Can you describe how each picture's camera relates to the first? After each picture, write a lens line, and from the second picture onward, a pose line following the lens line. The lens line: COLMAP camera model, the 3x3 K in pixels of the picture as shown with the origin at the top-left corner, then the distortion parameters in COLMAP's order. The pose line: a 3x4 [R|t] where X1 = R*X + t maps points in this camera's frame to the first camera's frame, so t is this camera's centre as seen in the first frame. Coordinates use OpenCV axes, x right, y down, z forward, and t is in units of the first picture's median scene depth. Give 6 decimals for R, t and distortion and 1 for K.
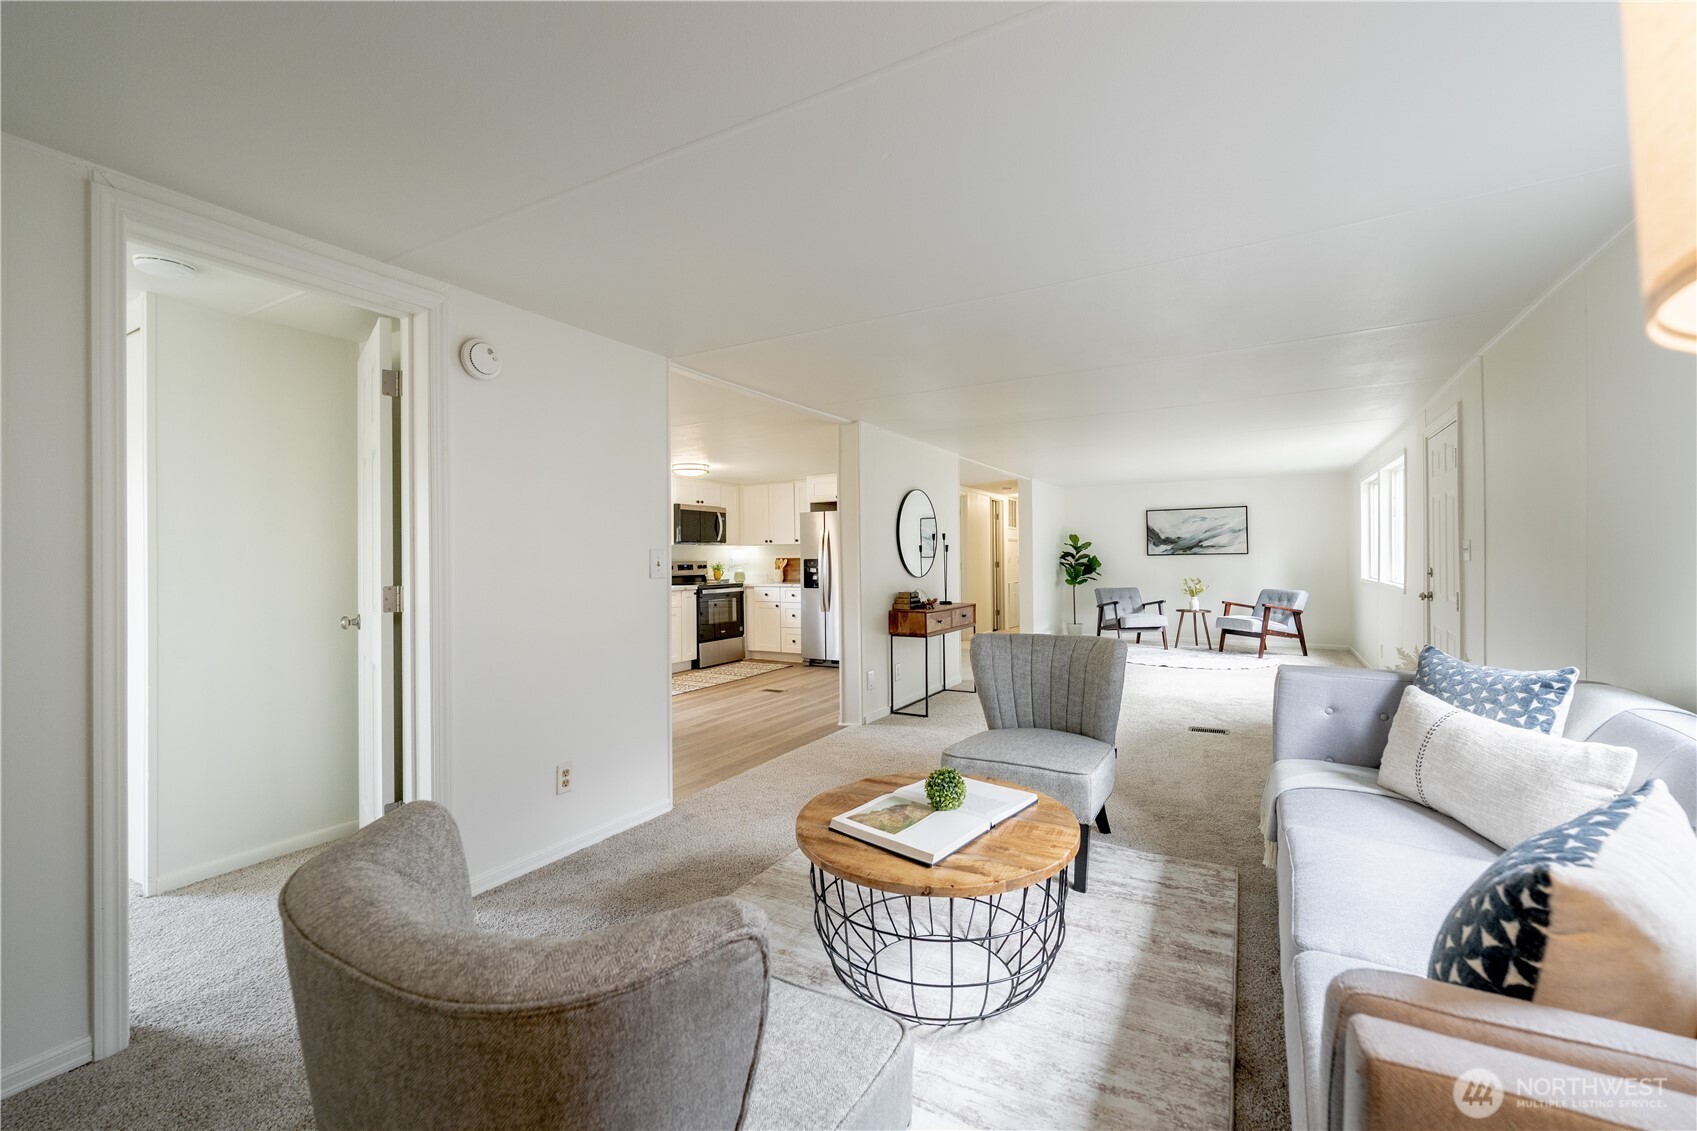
lens RADIAL K [[694.9, 0, 884.6], [0, 694.9, 555.0], [0, 0, 1]] dist [0.002735, -0.001488]
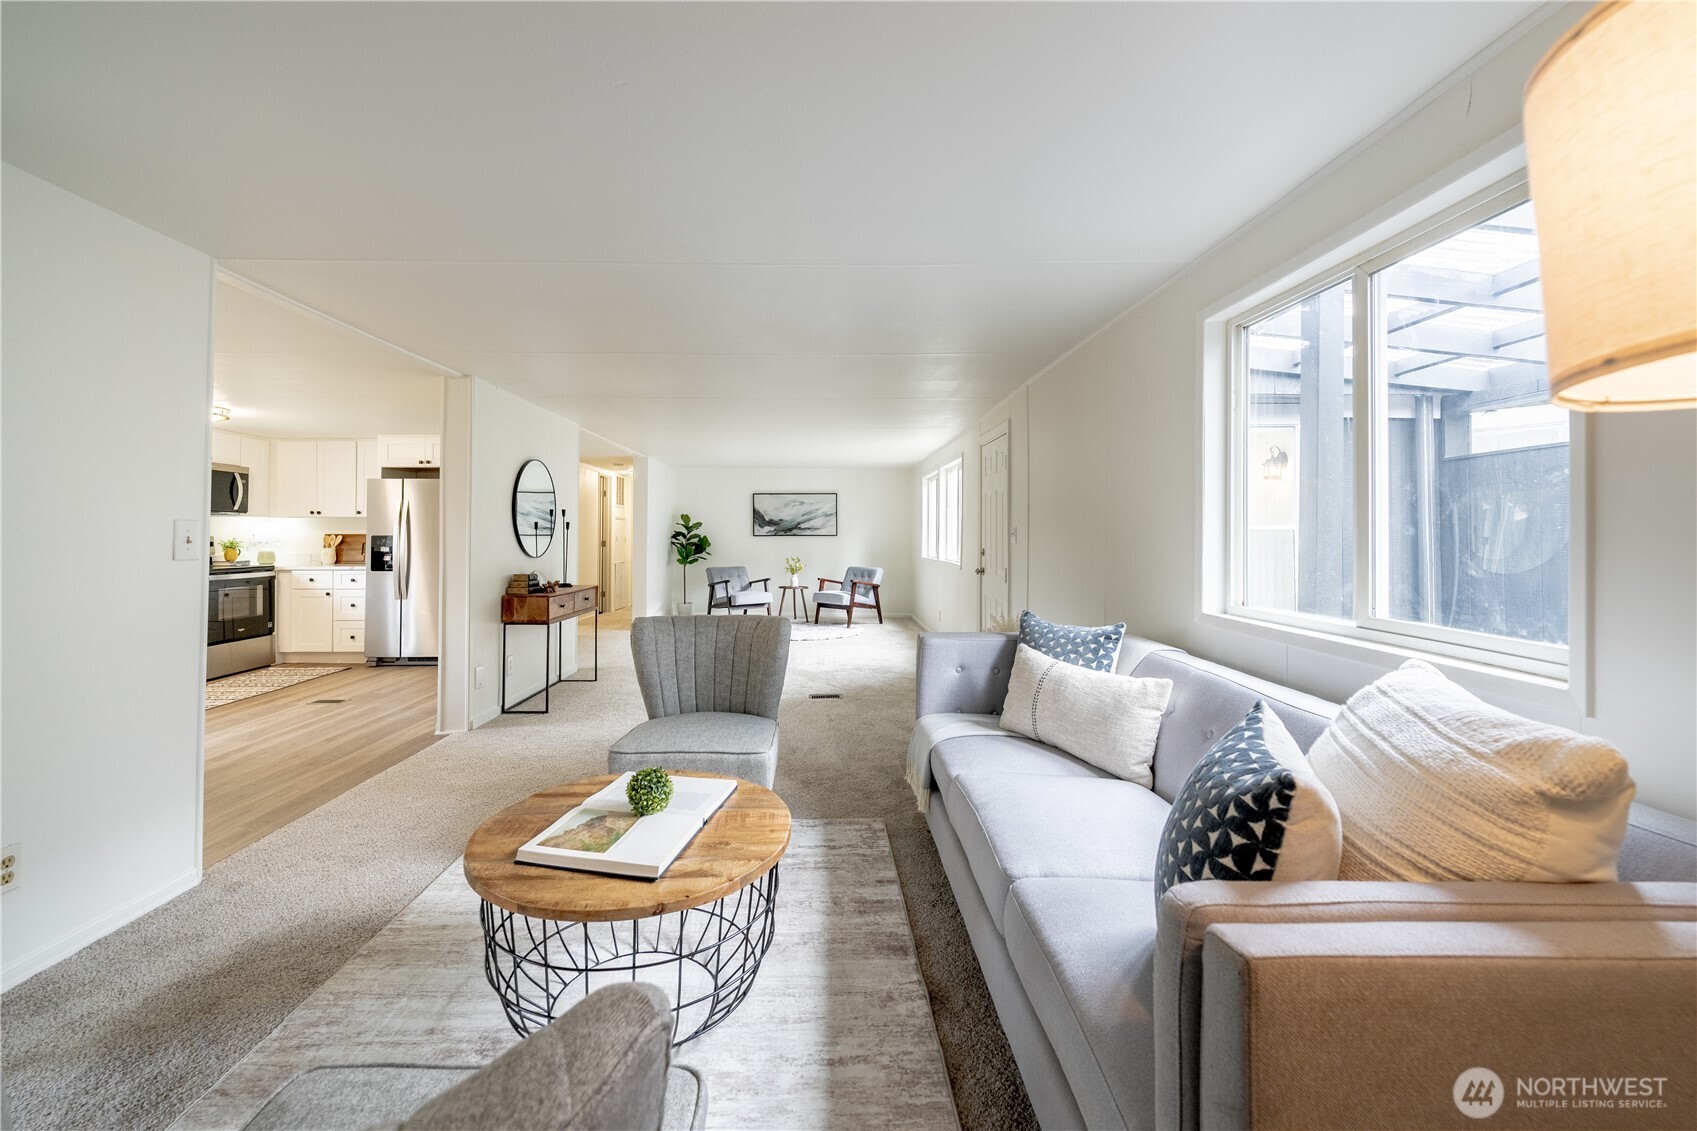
lens RADIAL K [[694.9, 0, 829.9], [0, 694.9, 522.7], [0, 0, 1]] dist [0.002735, -0.001488]
pose [[0.875071, 0.020780, 0.483548, -0.117856], [-0.012555, 0.999716, -0.020242, 0.001149], [-0.483831, 0.011642, 0.875084, 0.065064]]
